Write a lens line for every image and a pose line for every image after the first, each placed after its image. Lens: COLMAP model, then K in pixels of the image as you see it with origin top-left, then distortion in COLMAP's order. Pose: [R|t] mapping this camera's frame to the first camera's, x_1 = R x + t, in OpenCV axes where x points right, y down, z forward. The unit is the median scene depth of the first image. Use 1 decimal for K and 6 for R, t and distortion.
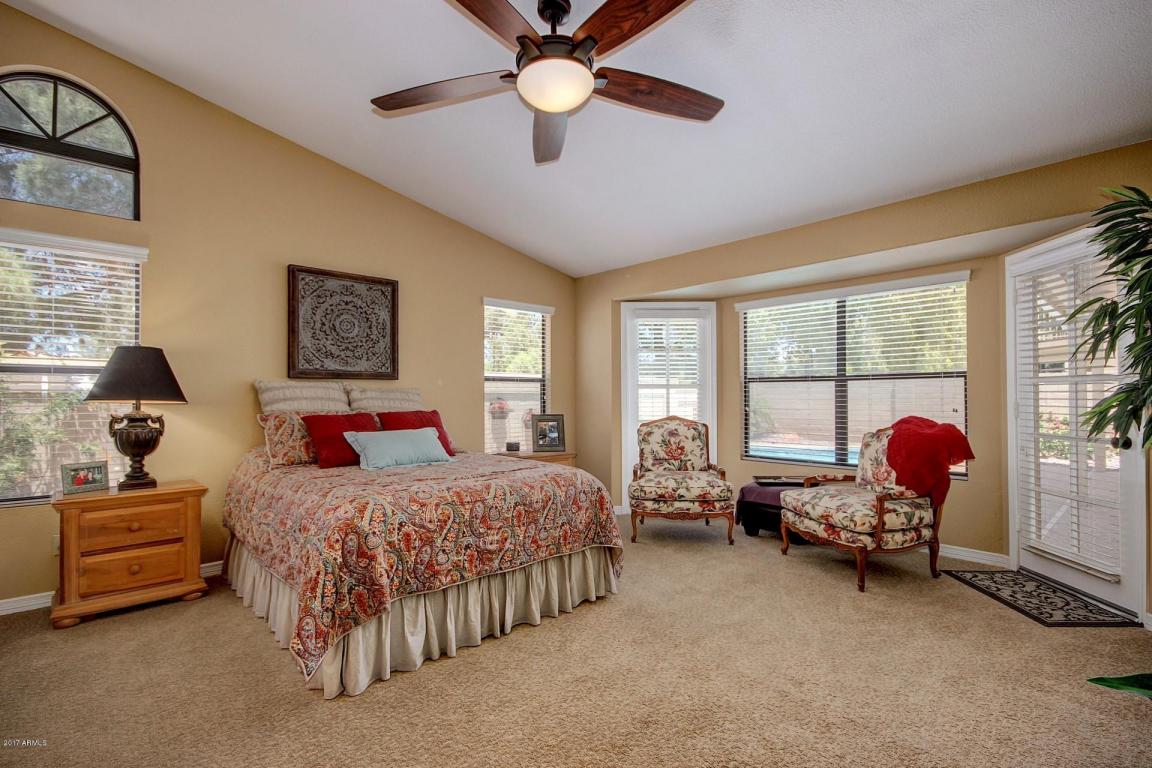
lens RADIAL K [[548.5, 0, 575.5], [0, 548.5, 392.6], [0, 0, 1]] dist [0.000779, -0.003078]
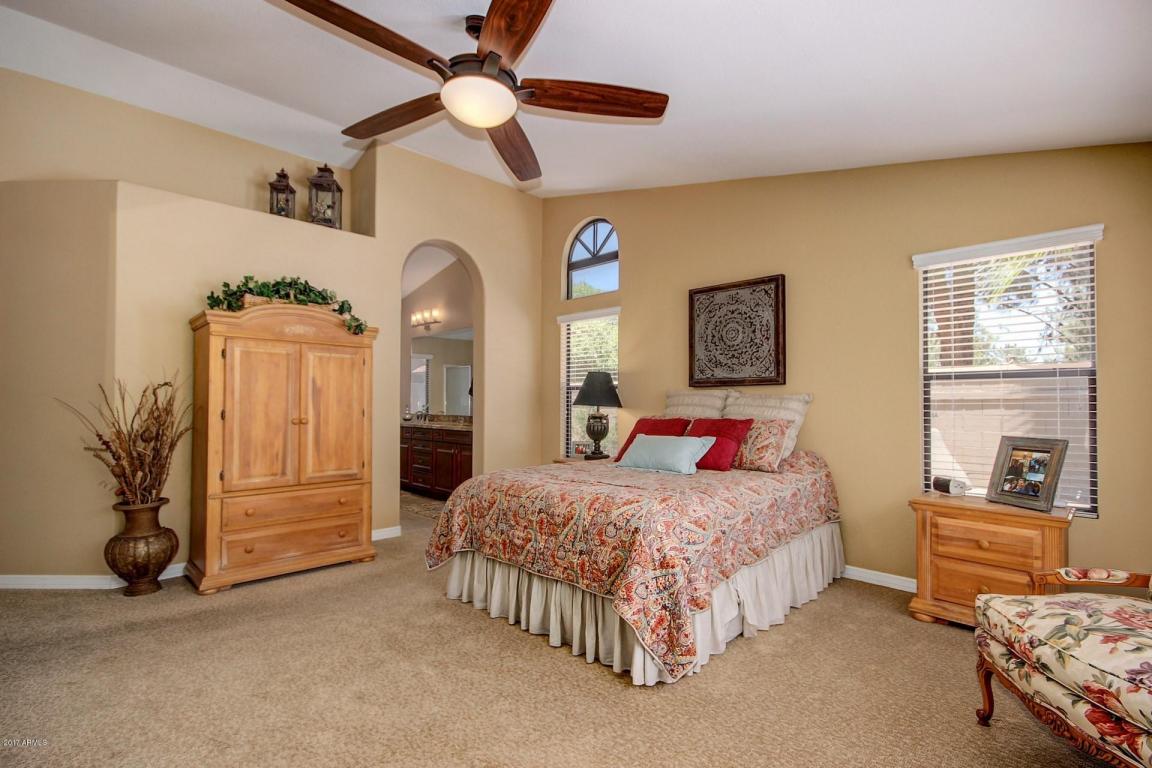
lens RADIAL K [[548.5, 0, 580.6], [0, 548.5, 388.7], [0, 0, 1]] dist [0.000779, -0.003078]
pose [[0.015027, -0.024150, -0.999595, 0.671071], [0.007064, 0.999686, -0.024046, 0.003201], [0.999862, -0.006700, 0.015193, 0.784780]]
